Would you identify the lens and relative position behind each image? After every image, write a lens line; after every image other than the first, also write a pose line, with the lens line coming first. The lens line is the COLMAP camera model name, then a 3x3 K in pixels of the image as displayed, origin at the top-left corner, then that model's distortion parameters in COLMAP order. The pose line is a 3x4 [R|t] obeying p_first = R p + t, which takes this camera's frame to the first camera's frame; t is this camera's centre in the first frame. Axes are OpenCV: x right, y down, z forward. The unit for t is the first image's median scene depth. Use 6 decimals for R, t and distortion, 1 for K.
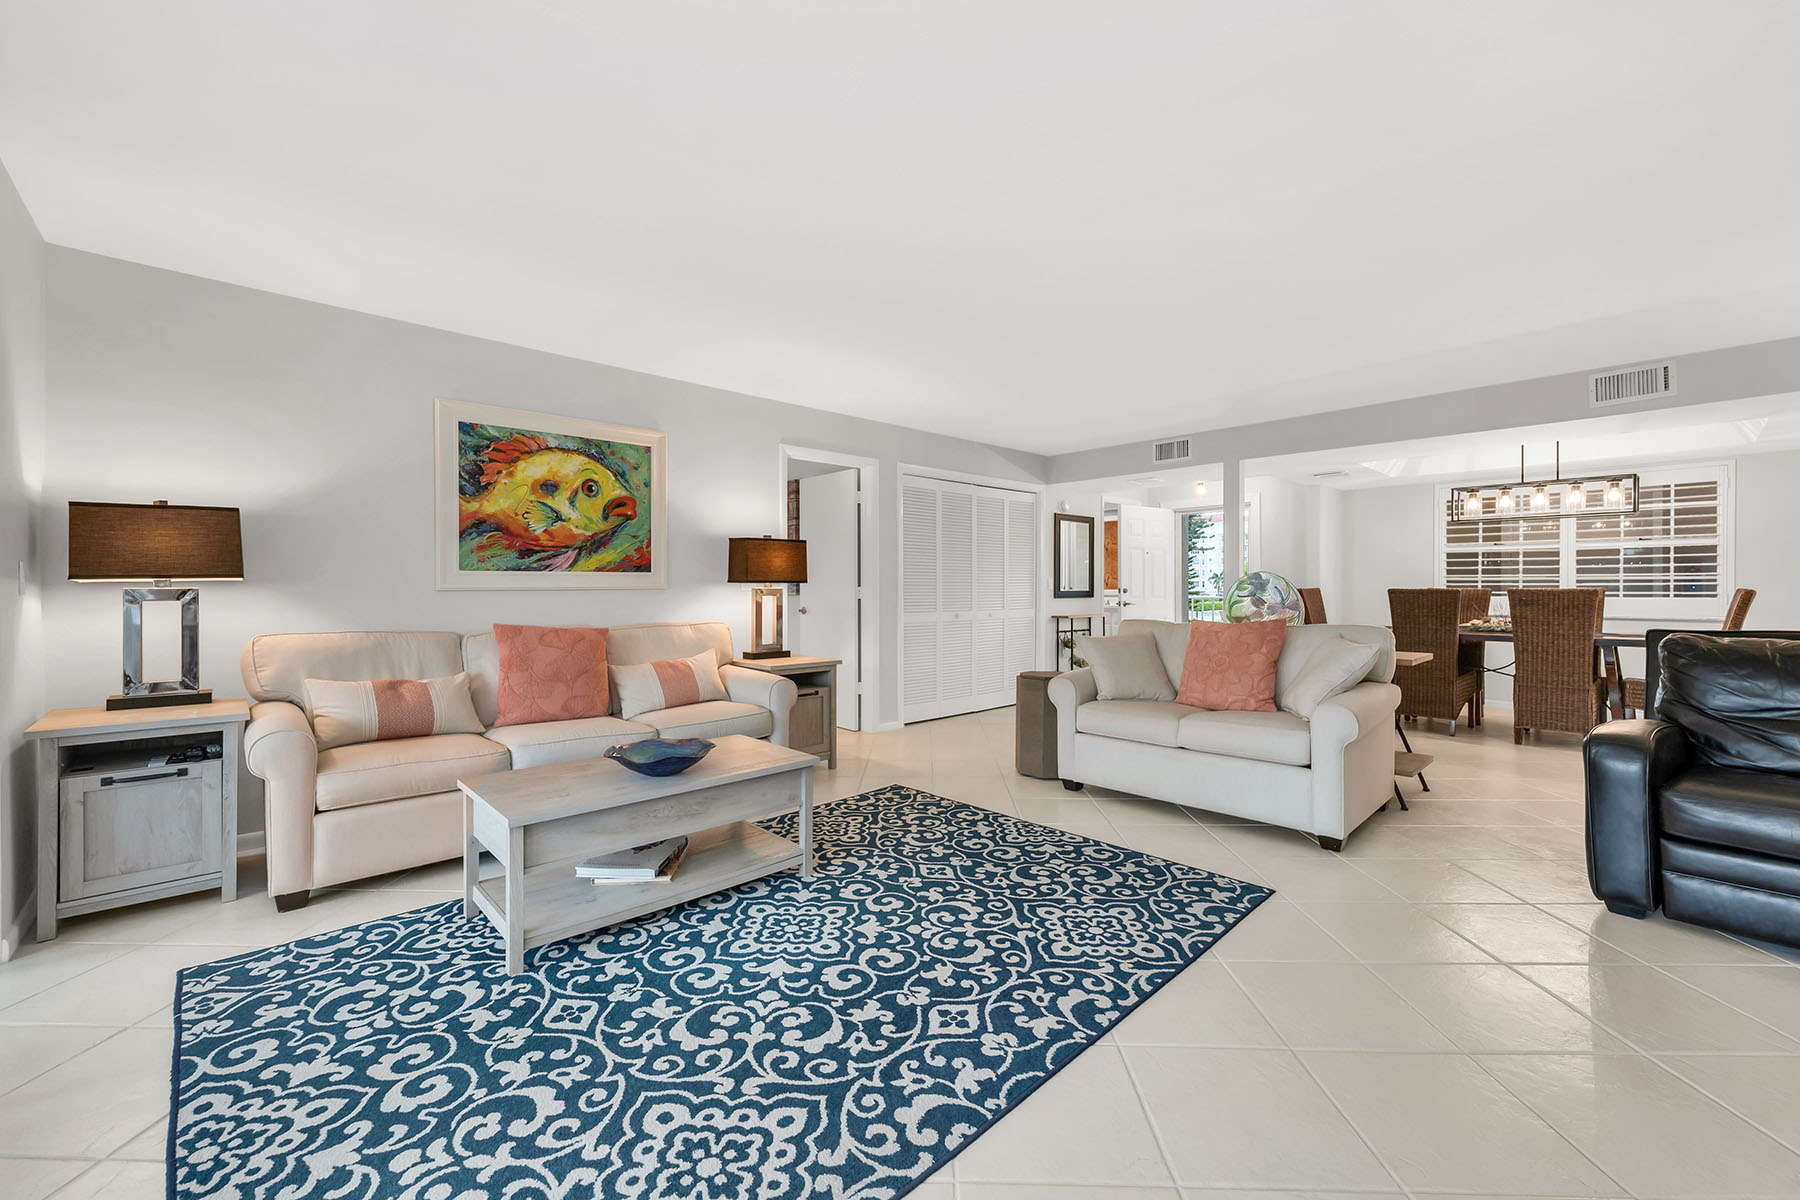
lens RADIAL K [[721.5, 0, 898.1], [0, 721.5, 593.8], [0, 0, 1]] dist [-0.000039, 0.000009]
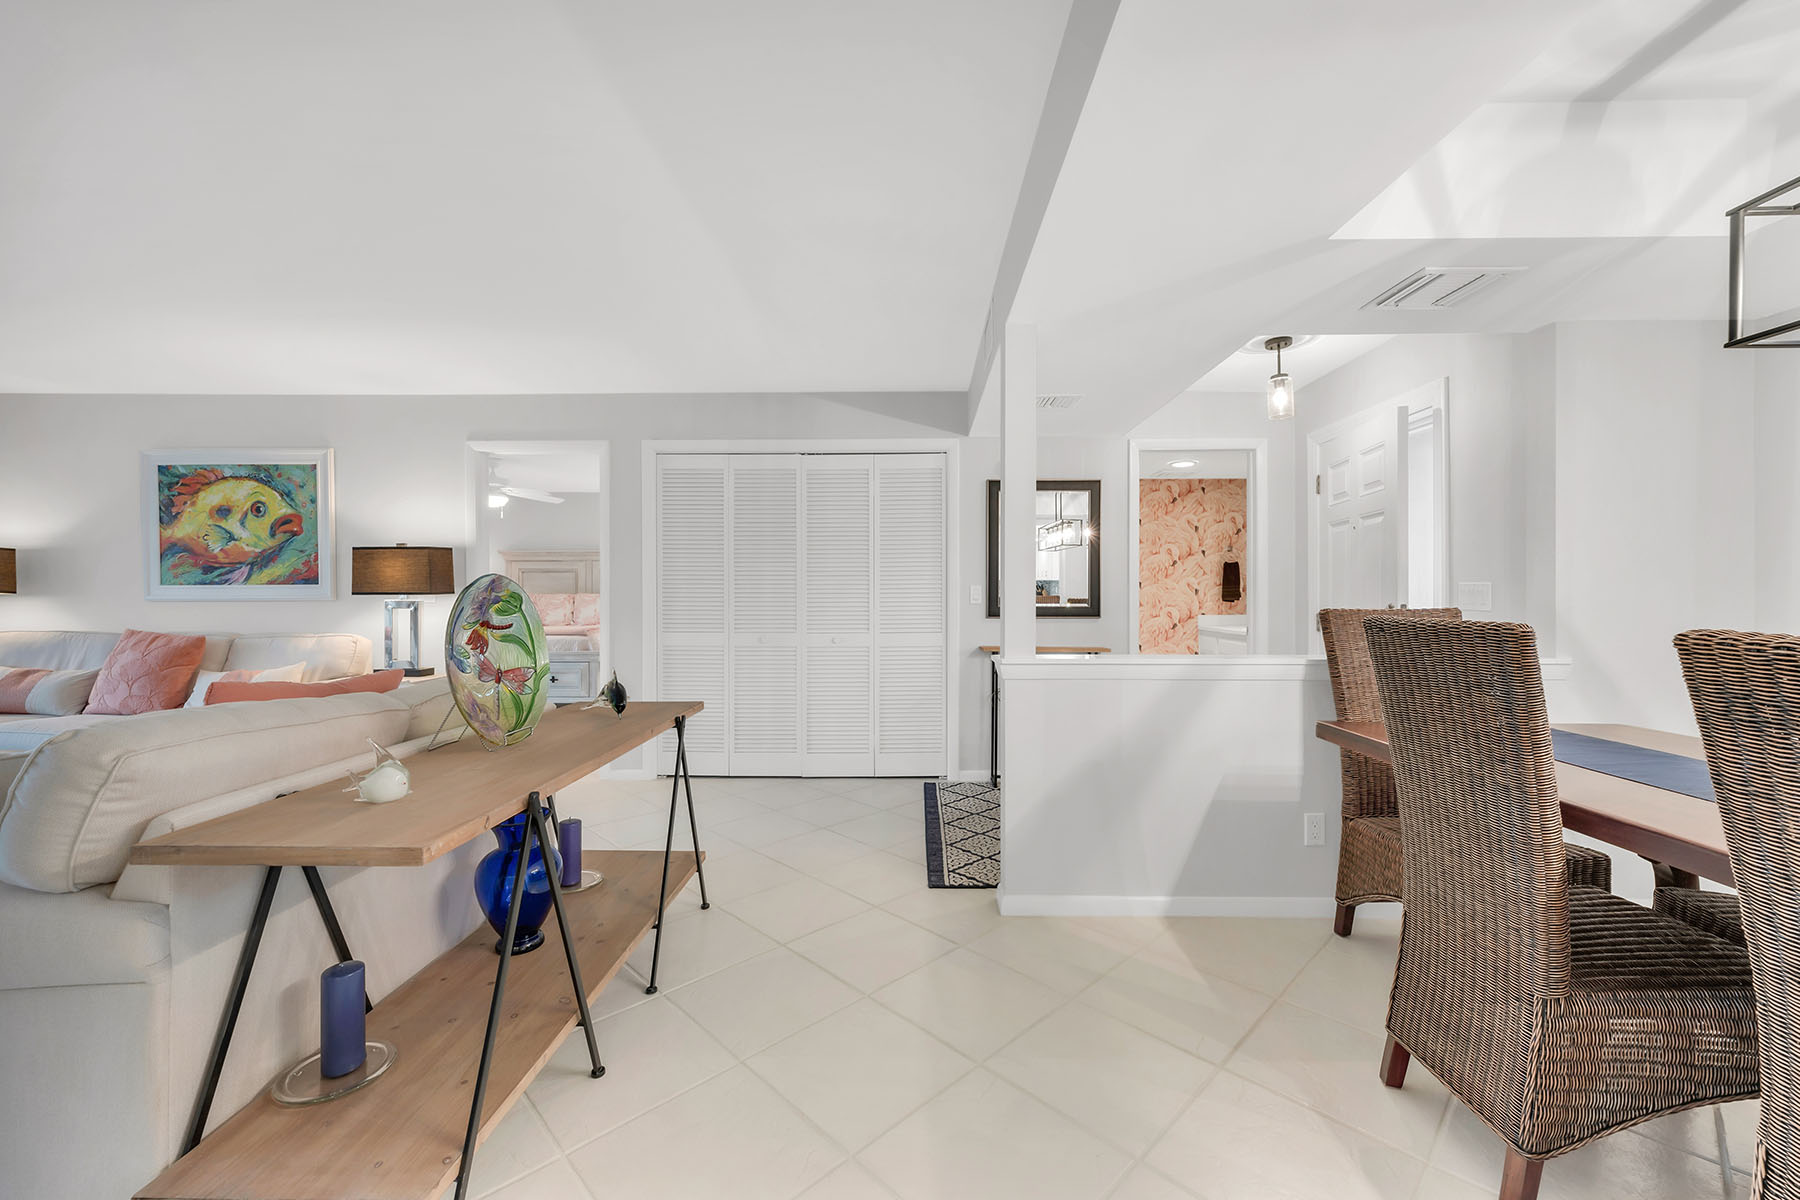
lens RADIAL K [[717.0, 0, 899.5], [0, 717.0, 596.4], [0, 0, 1]] dist [-0.000434, 0.000189]
pose [[0.718587, 0.003863, -0.695426, 1.105097], [-0.008670, 0.999957, -0.003405, -0.018631], [0.695383, 0.008476, 0.718589, 0.946637]]
